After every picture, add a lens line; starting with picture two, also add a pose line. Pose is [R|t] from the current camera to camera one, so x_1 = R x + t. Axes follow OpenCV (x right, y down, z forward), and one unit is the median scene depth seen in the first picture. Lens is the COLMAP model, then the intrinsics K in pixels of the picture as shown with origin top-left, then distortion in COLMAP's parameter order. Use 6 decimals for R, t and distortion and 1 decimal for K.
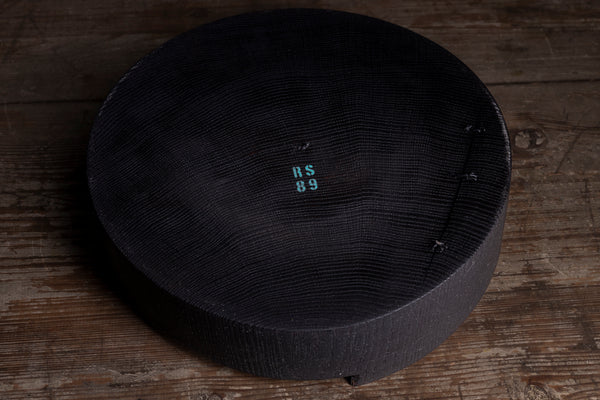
lens RADIAL K [[906.8, 0, 300.0], [0, 906.8, 200.0], [0, 0, 1]] dist [0.008308, -0.021193]
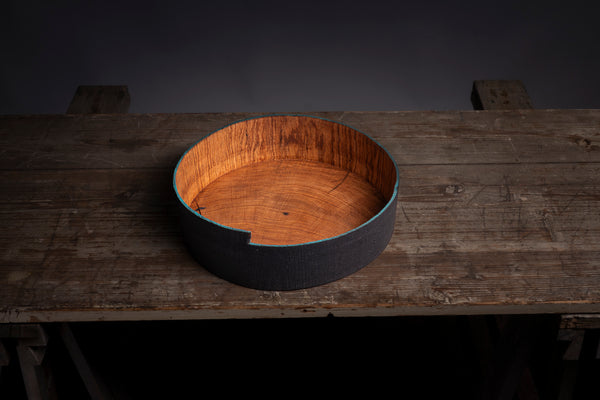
lens RADIAL K [[880.7, 0, 300.0], [0, 880.7, 200.0], [0, 0, 1]] dist [0.014153, -0.016744]
pose [[0.995760, 0.012755, -0.091100, 0.123039], [-0.036366, 0.964248, -0.262493, 0.448483], [0.084495, 0.264693, 0.960624, -0.710017]]
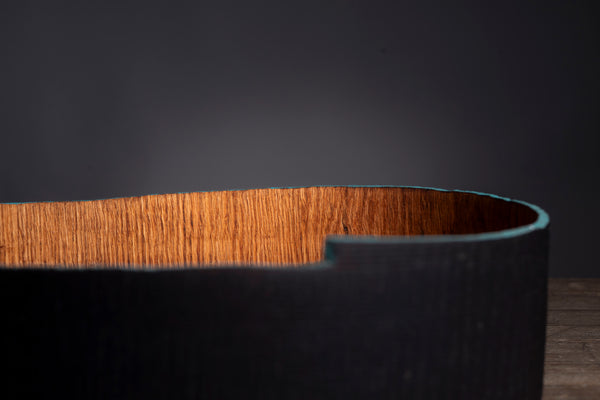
lens RADIAL K [[906.8, 0, 300.0], [0, 906.8, 200.0], [0, 0, 1]] dist [0.008308, -0.021193]
pose [[0.501523, 0.002922, -0.865139, 0.487392], [-0.646581, 0.665673, -0.372576, 0.122837], [0.574812, 0.746237, 0.335740, 0.749562]]
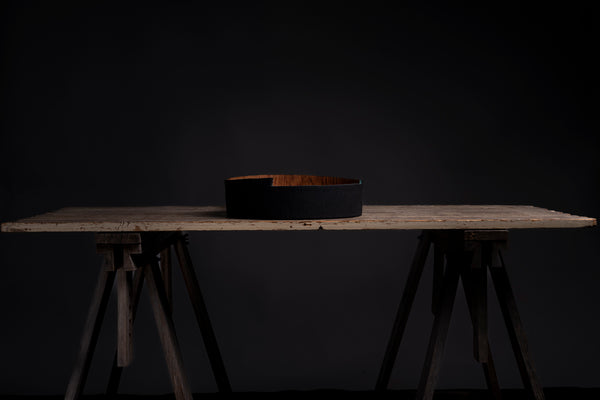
lens RADIAL K [[880.7, 0, 300.0], [0, 880.7, 200.0], [0, 0, 1]] dist [0.014153, -0.016744]
pose [[0.995705, -0.034441, -0.085937, 0.197728], [-0.039496, 0.681502, -0.730749, 2.034091], [0.083734, 0.731005, 0.677215, -0.923847]]
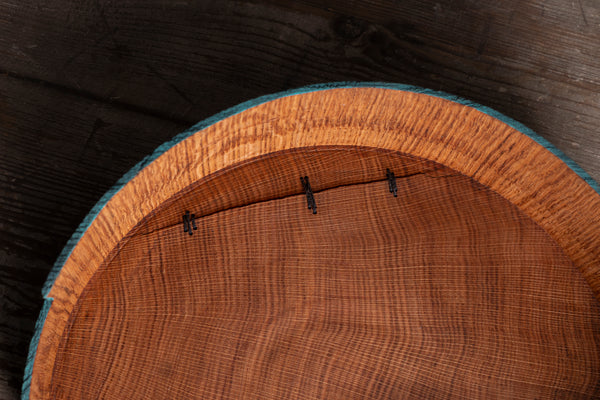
lens RADIAL K [[906.8, 0, 300.0], [0, 906.8, 200.0], [0, 0, 1]] dist [0.008308, -0.021193]
pose [[-0.134527, 0.955370, -0.263003, -0.035050], [-0.809945, 0.046893, 0.584629, -0.347031], [0.570870, 0.291666, 0.767488, 0.425263]]
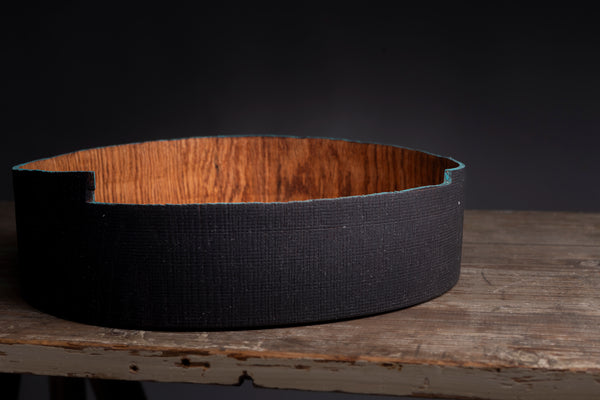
lens RADIAL K [[928.7, 0, 300.0], [0, 928.7, 200.0], [0, 0, 1]] dist [0.014577, -0.075930]
pose [[0.950691, -0.004735, -0.310103, 0.282830], [-0.205728, 0.738601, -0.641984, 0.559208], [0.232082, 0.674126, 0.701208, 0.309239]]
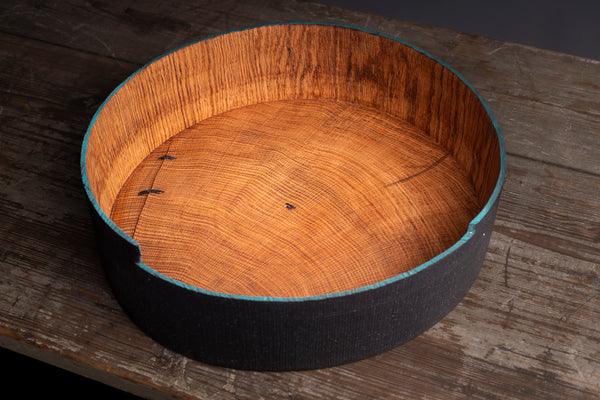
lens RADIAL K [[906.8, 0, 300.0], [0, 906.8, 200.0], [0, 0, 1]] dist [0.008308, -0.021193]
pose [[0.879529, 0.285760, -0.380487, 0.326841], [-0.334640, 0.939915, -0.067639, 0.070549], [0.338297, 0.186817, 0.922309, 0.059067]]
